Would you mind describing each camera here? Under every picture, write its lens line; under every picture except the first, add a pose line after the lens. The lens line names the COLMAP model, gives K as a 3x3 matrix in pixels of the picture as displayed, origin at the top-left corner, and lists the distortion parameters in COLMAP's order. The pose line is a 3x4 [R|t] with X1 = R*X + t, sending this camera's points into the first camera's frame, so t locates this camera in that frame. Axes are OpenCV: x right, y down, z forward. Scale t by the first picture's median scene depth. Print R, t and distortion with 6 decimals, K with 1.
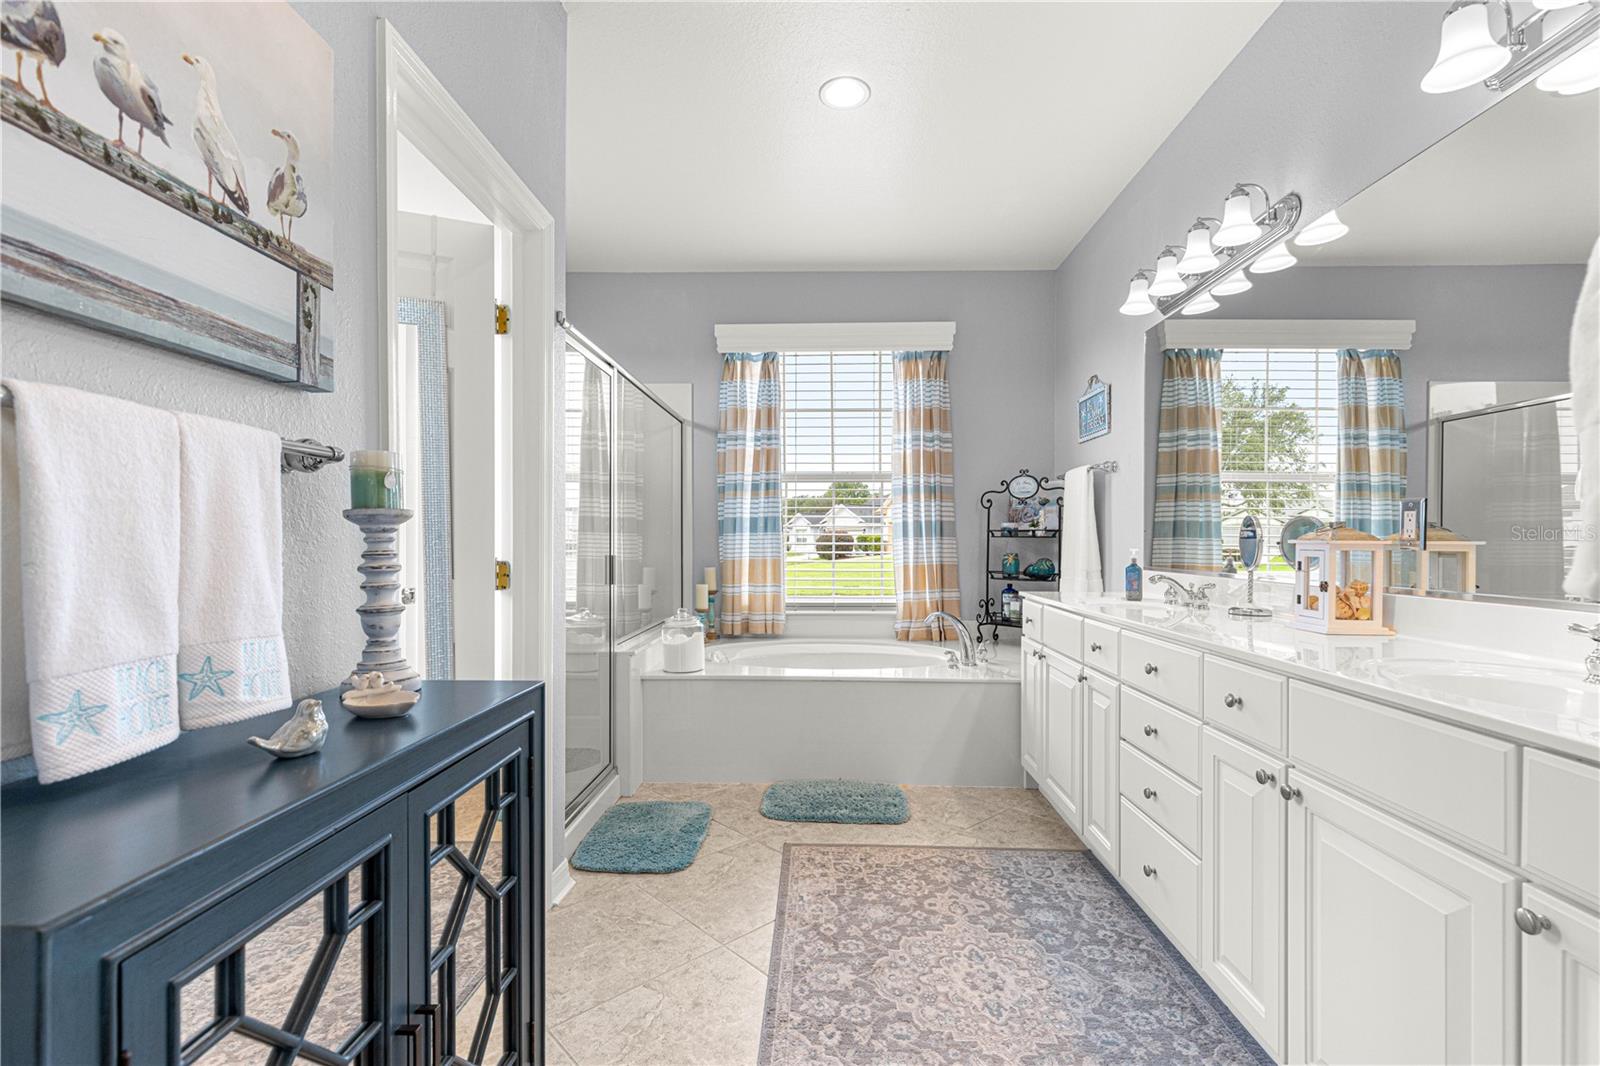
lens RADIAL K [[720.7, 0, 796.3], [0, 720.7, 537.2], [0, 0, 1]] dist [0.011764, -0.003910]
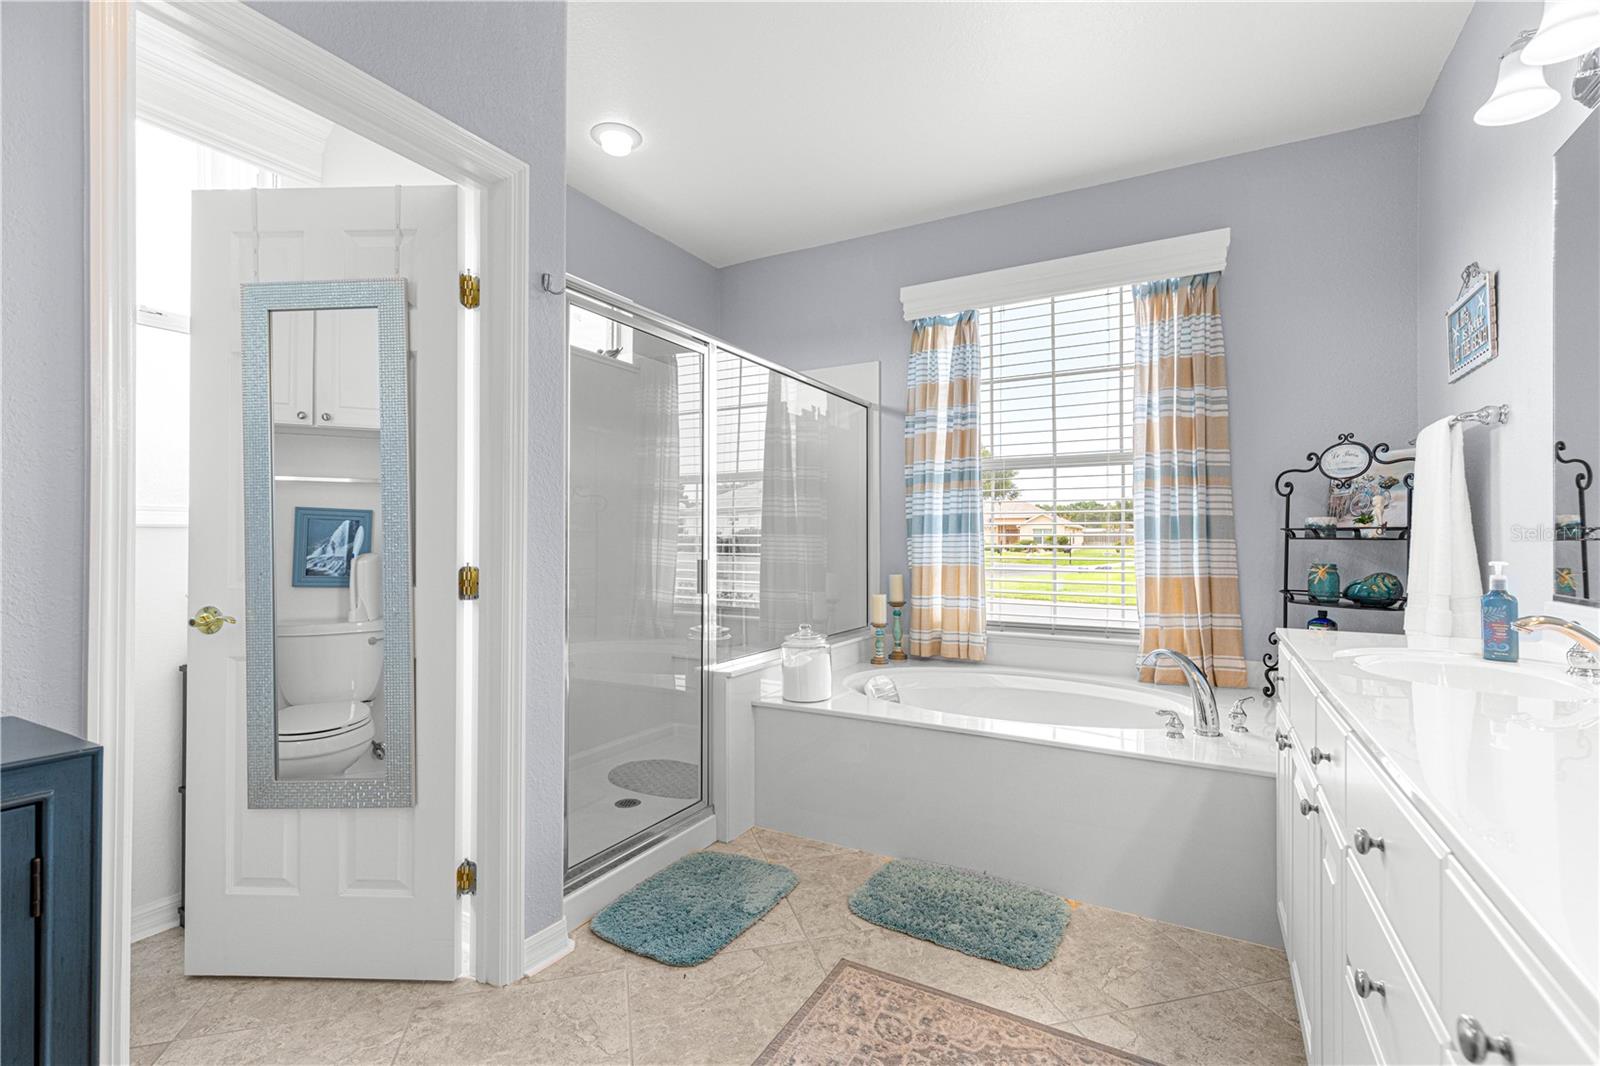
lens RADIAL K [[720.7, 0, 797.1], [0, 720.7, 533.2], [0, 0, 1]] dist [0.011764, -0.003910]
pose [[0.889960, -0.003361, -0.456025, 0.170506], [-0.000026, 0.999972, -0.007419, -0.000525], [0.456038, 0.006615, 0.889936, 0.199861]]
